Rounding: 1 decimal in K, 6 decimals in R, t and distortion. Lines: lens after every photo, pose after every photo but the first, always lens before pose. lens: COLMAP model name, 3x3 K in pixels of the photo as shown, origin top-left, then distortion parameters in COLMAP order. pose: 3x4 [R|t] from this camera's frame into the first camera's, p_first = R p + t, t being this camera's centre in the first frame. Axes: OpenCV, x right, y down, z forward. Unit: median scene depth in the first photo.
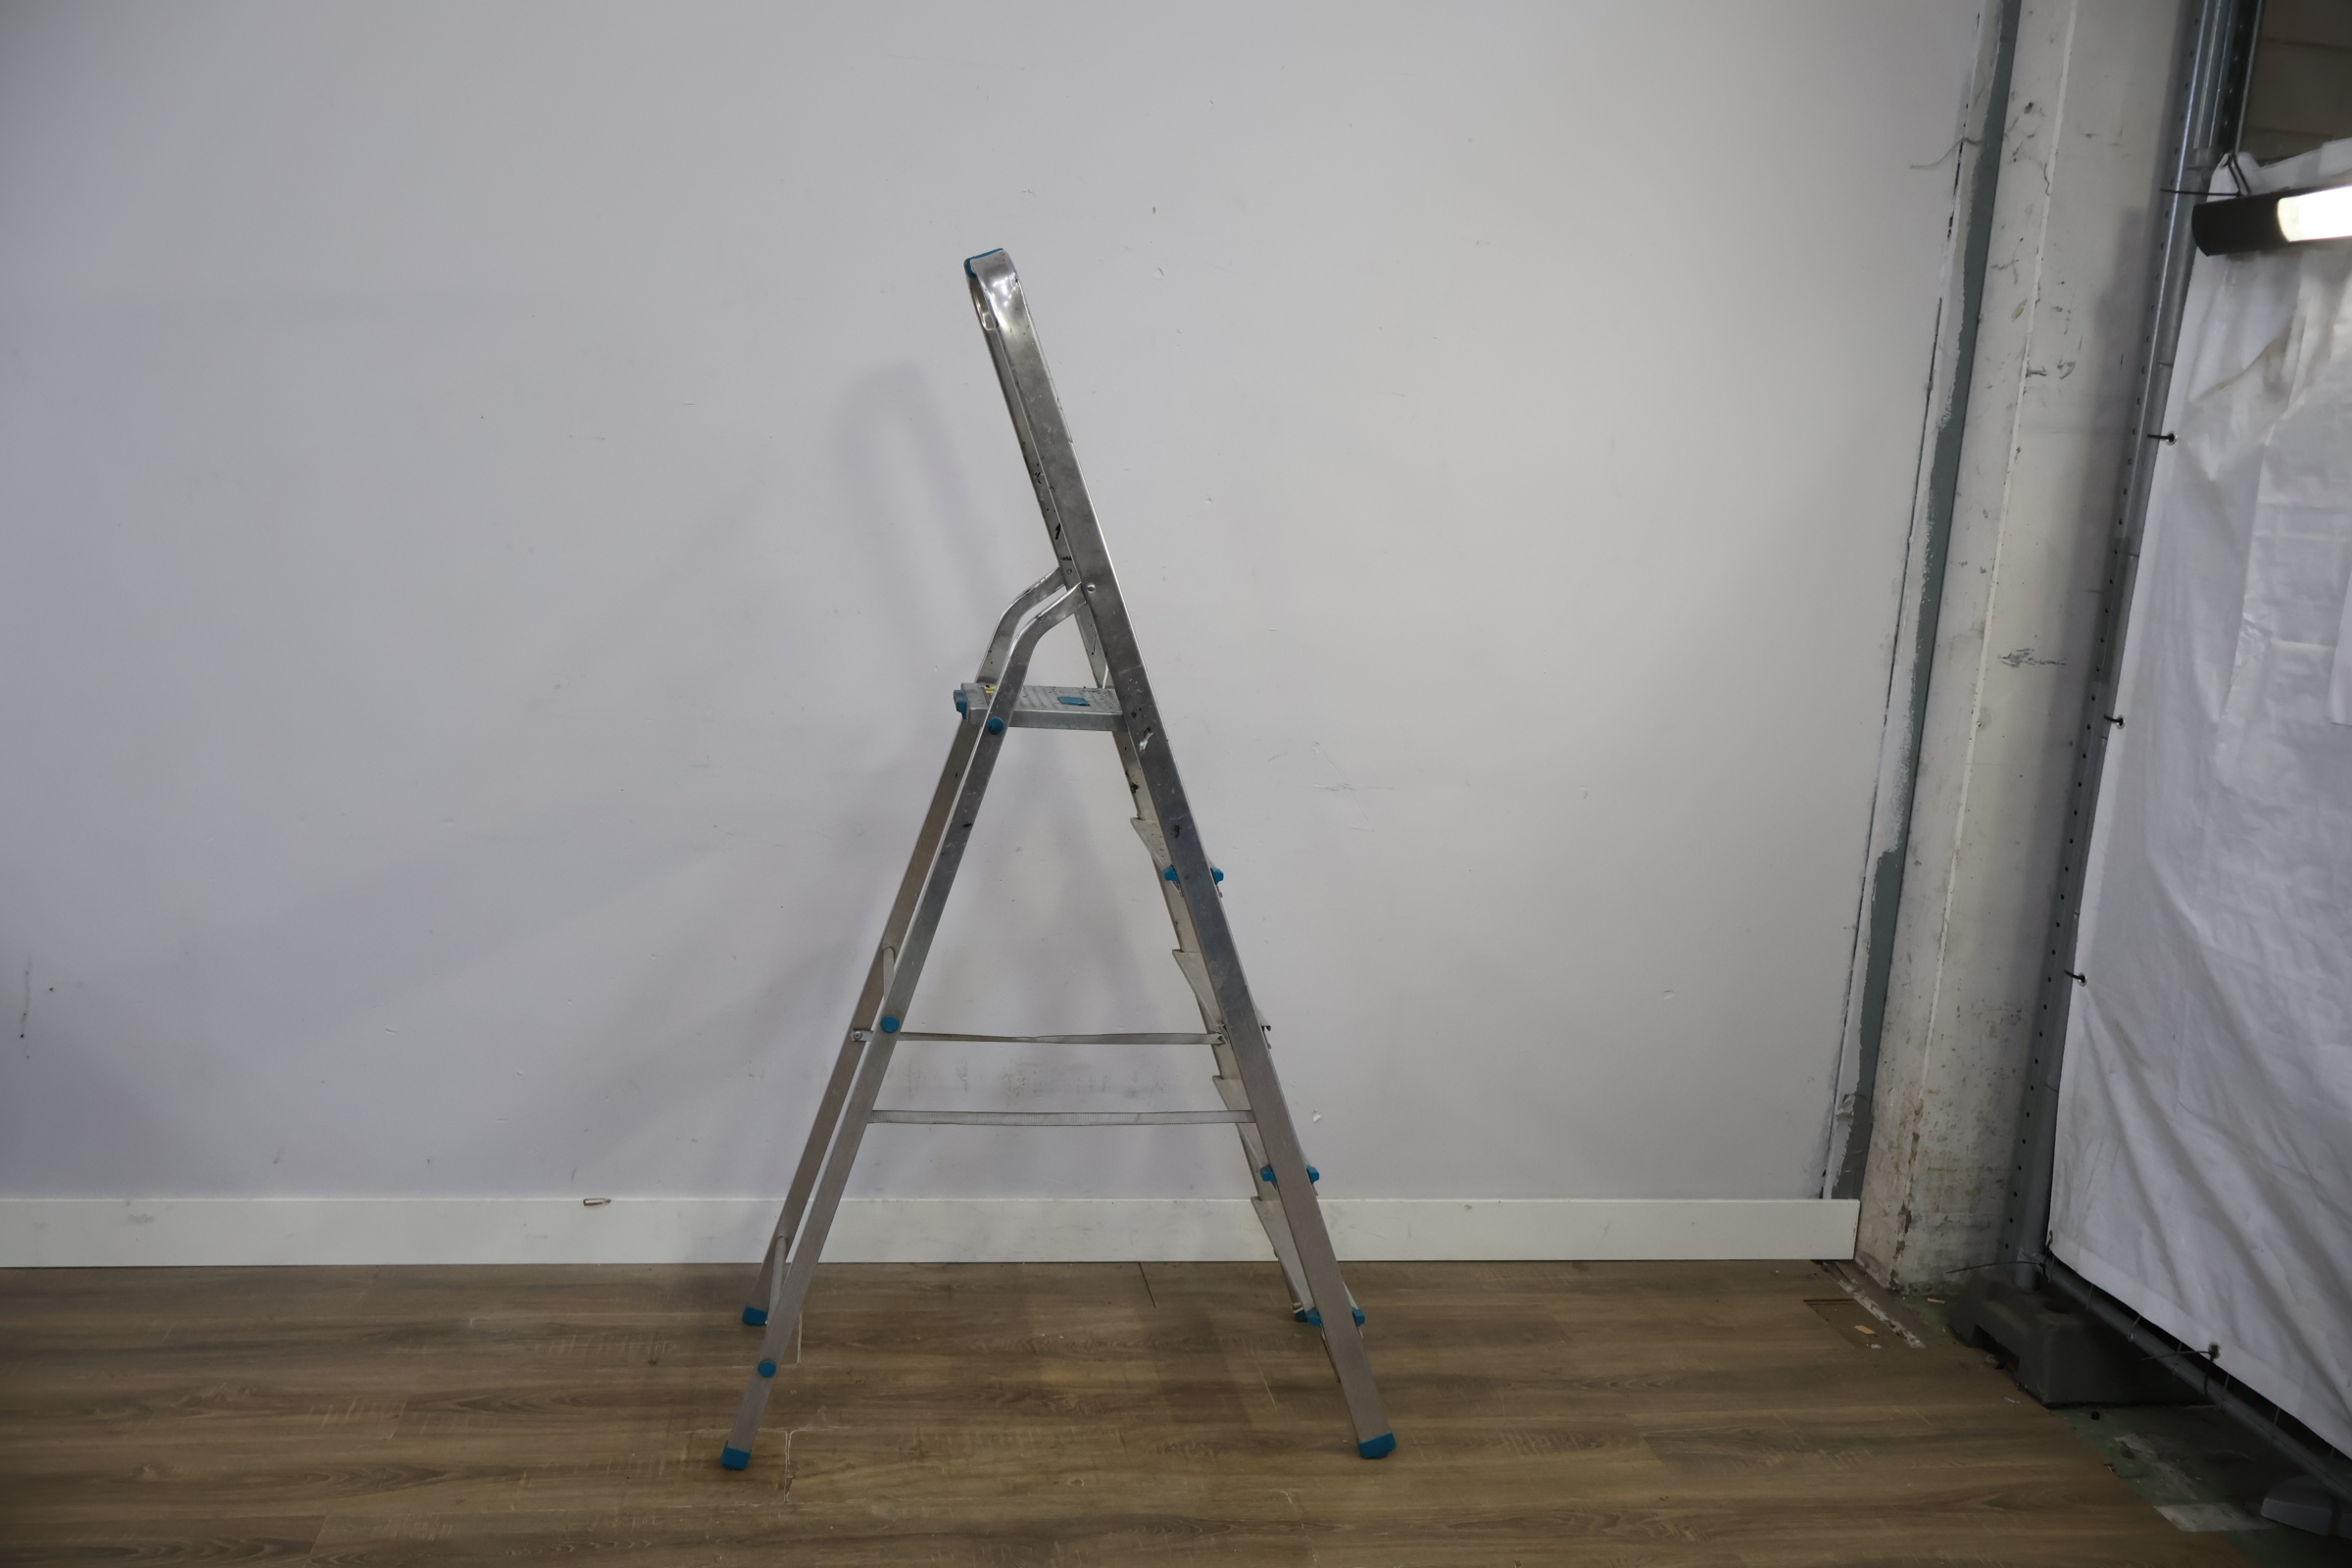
lens RADIAL K [[2068.8, 0, 1178.7], [0, 2068.8, 782.9], [0, 0, 1]] dist [0.000729, 0.005080]
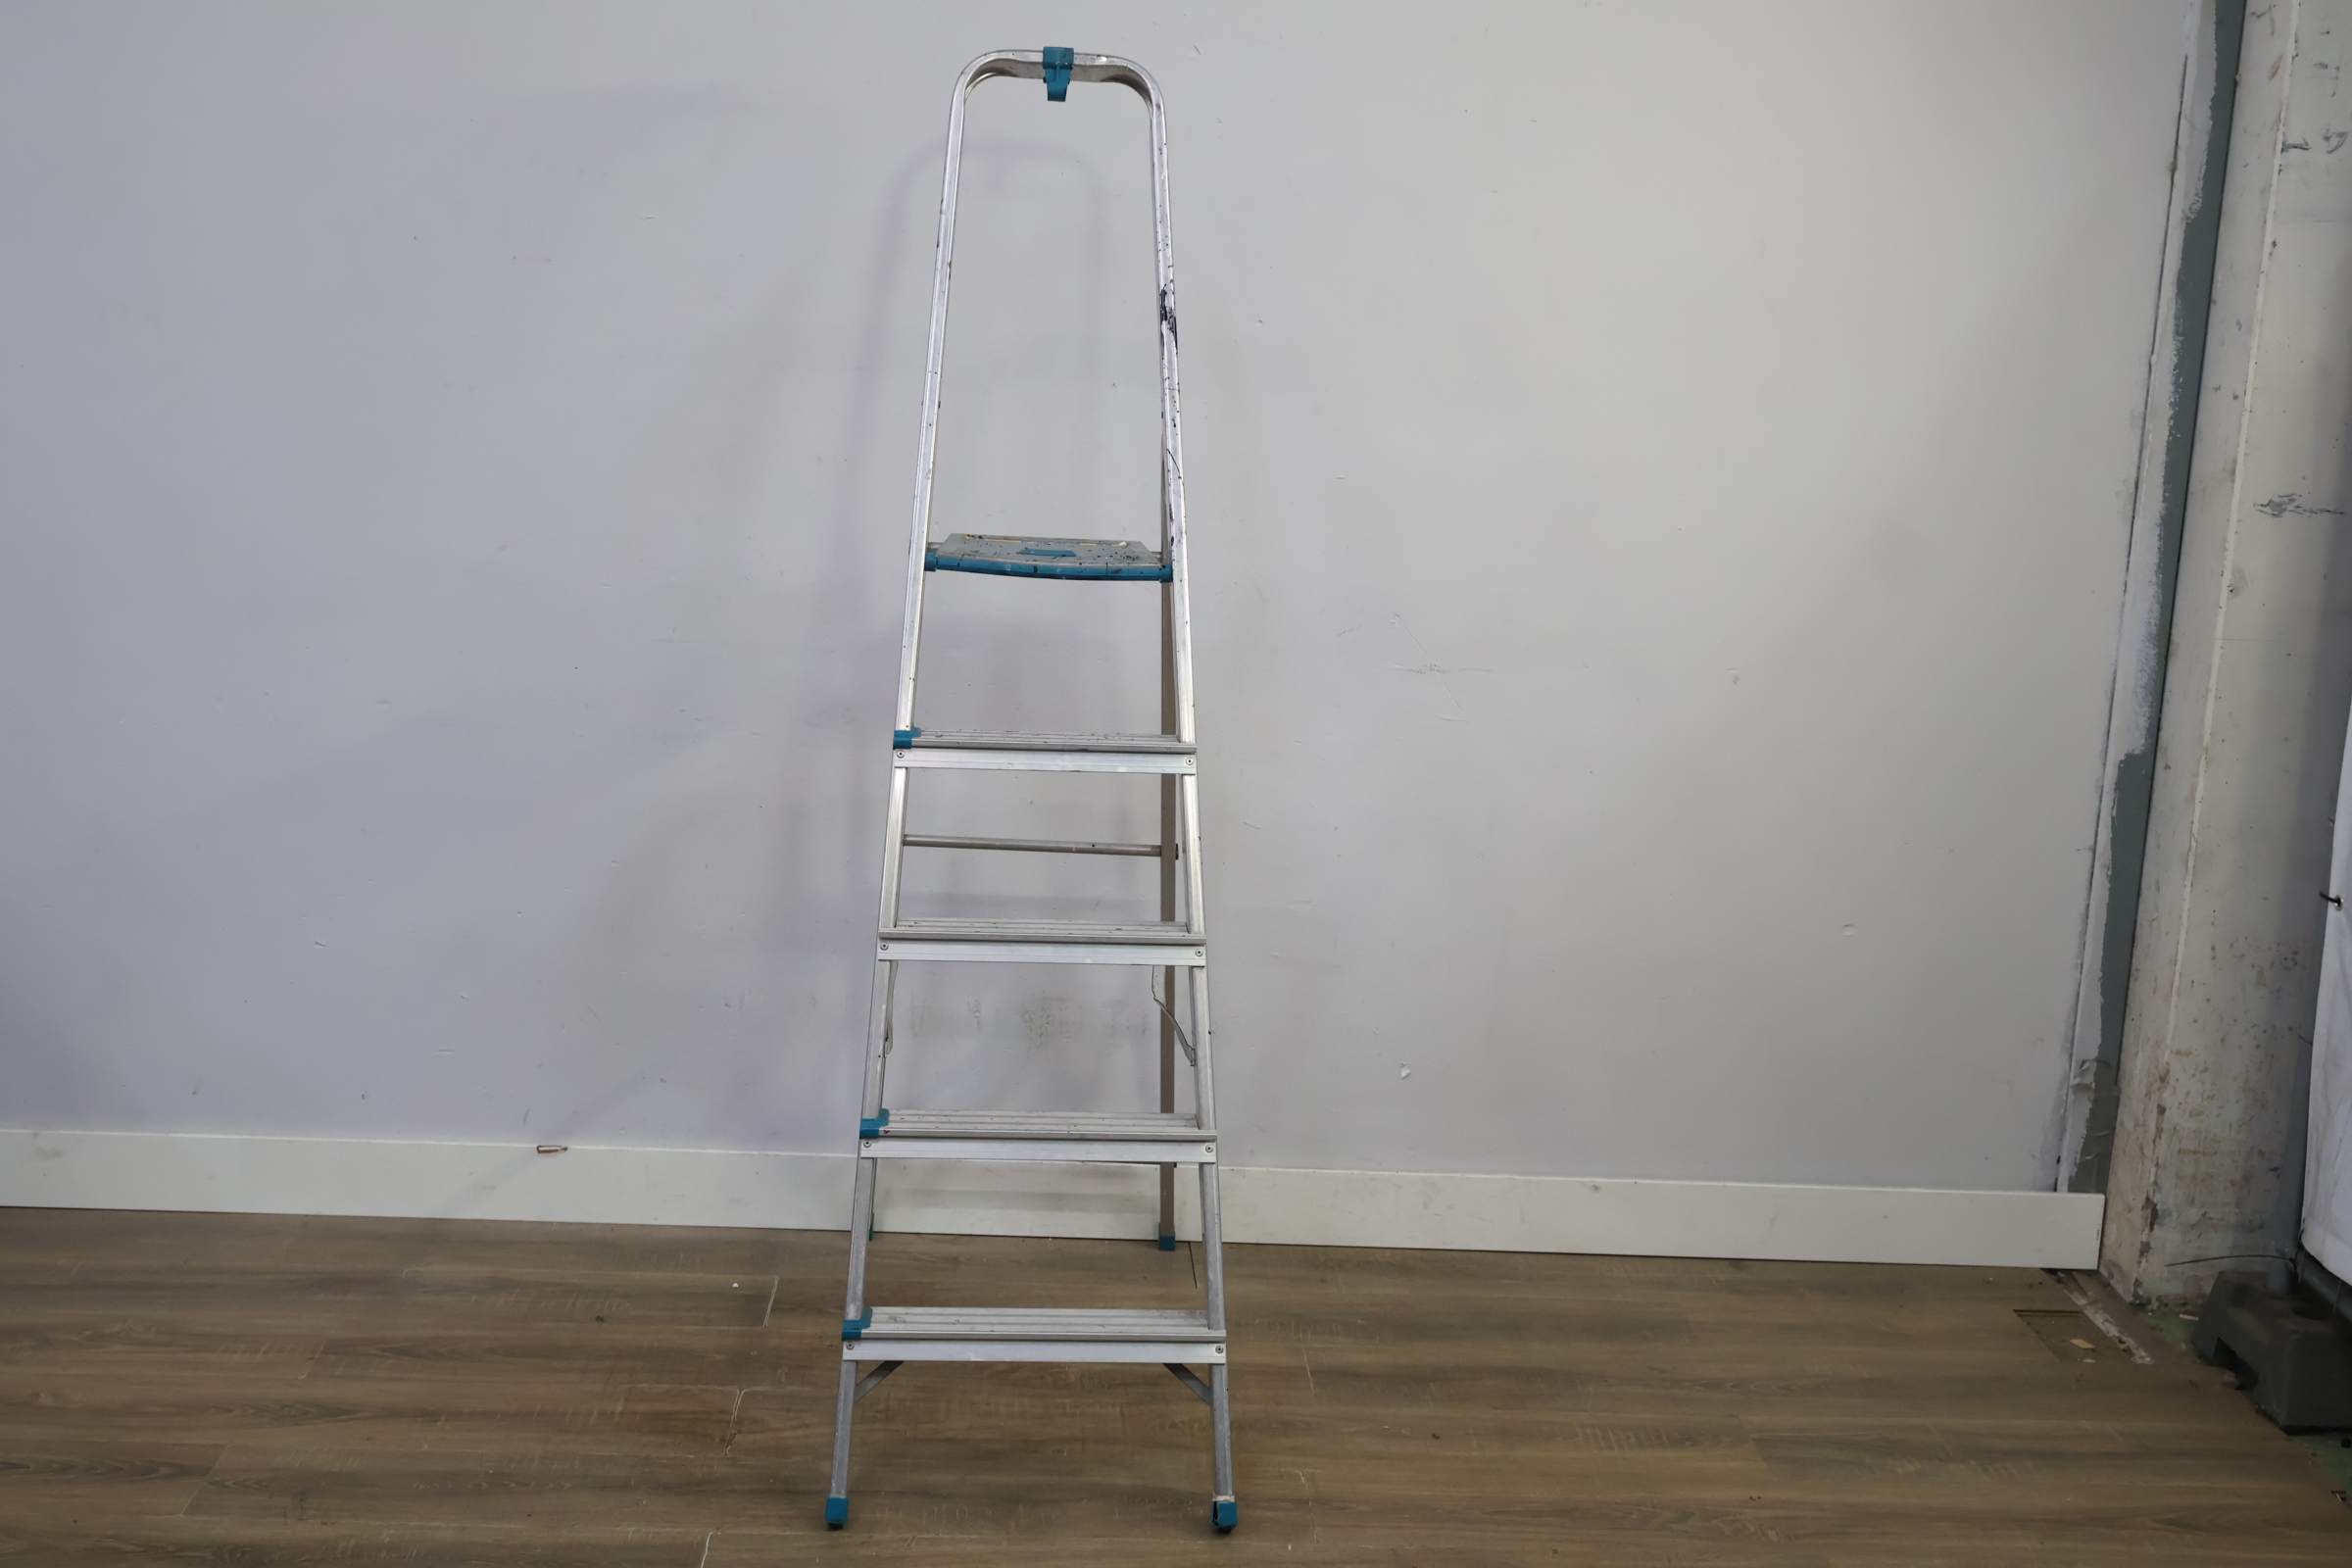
lens RADIAL K [[2947.9, 0, 1176.0], [0, 2947.9, 784.0], [0, 0, 1]] dist [0.003324, 0.021412]
pose [[0.992535, 0.003080, -0.121920, 0.128447], [-0.002131, 0.999966, 0.007913, 0.040772], [0.121940, -0.007594, 0.992508, -0.189876]]
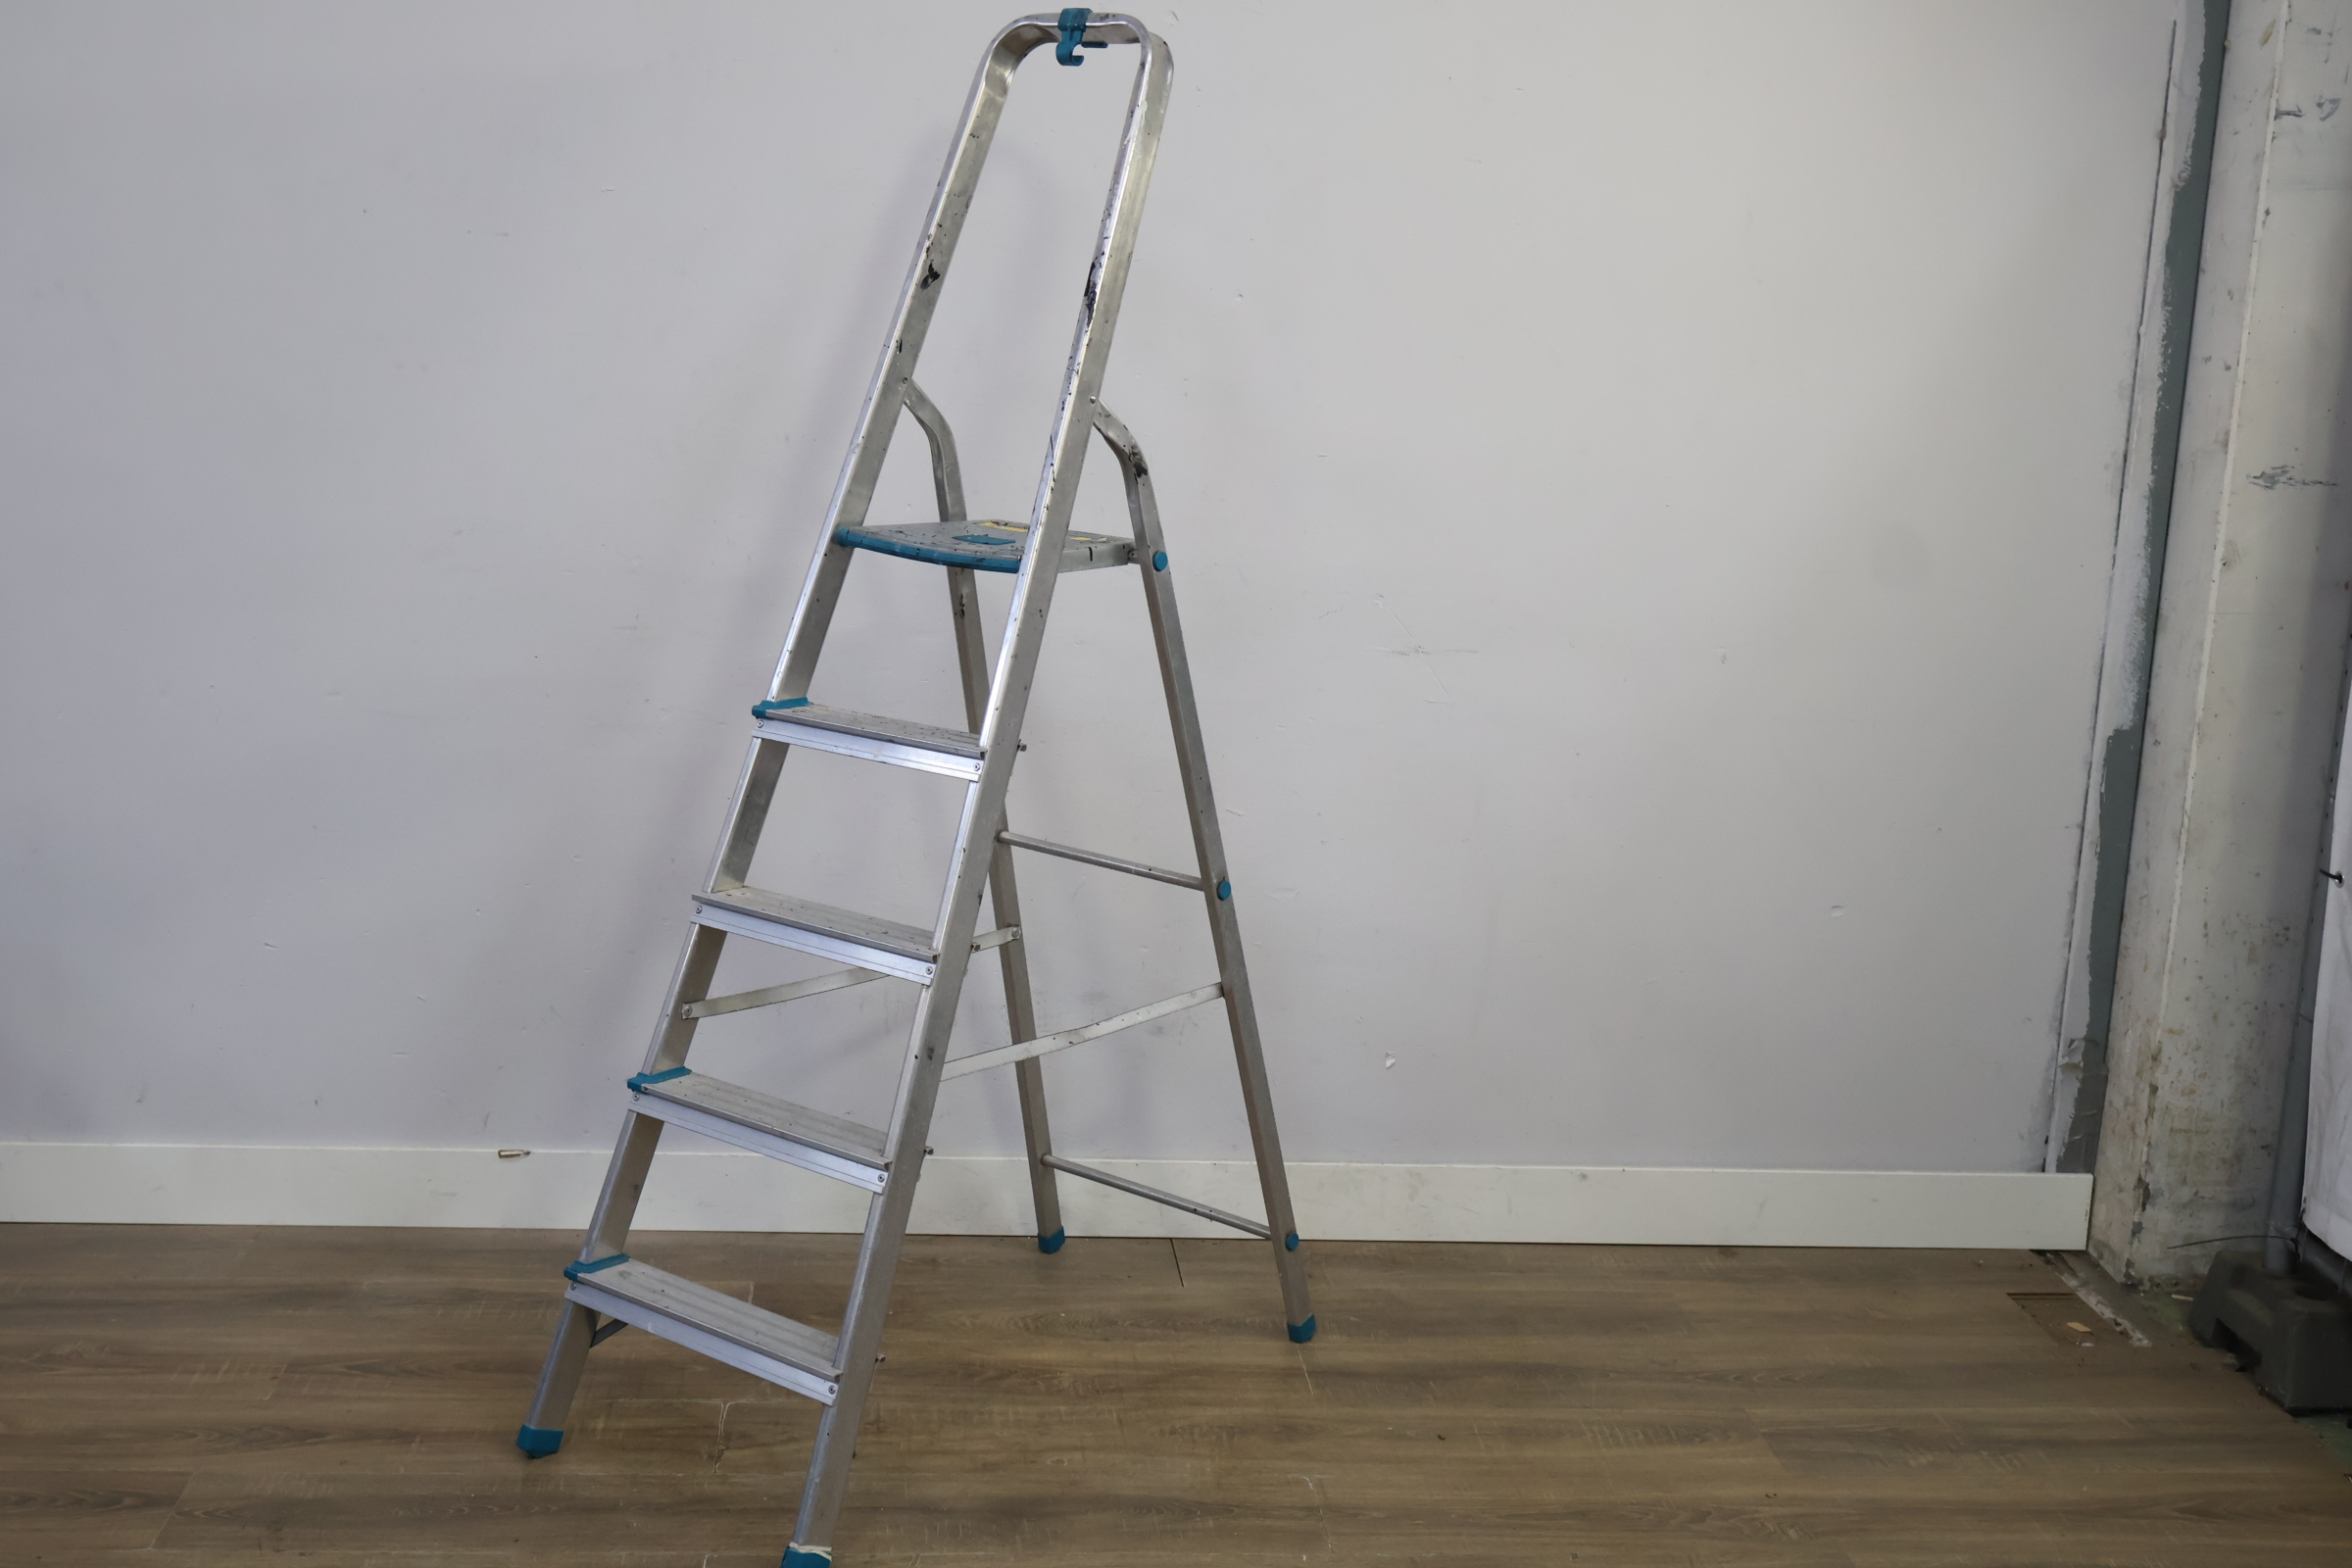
lens RADIAL K [[2936.5, 0, 1176.0], [0, 2936.5, 784.0], [0, 0, 1]] dist [-0.010912, 0.047701]
pose [[0.996608, -0.006077, -0.082073, 0.084383], [0.007554, 0.999815, 0.017697, 0.035101], [0.081950, -0.018257, 0.996469, -0.157253]]
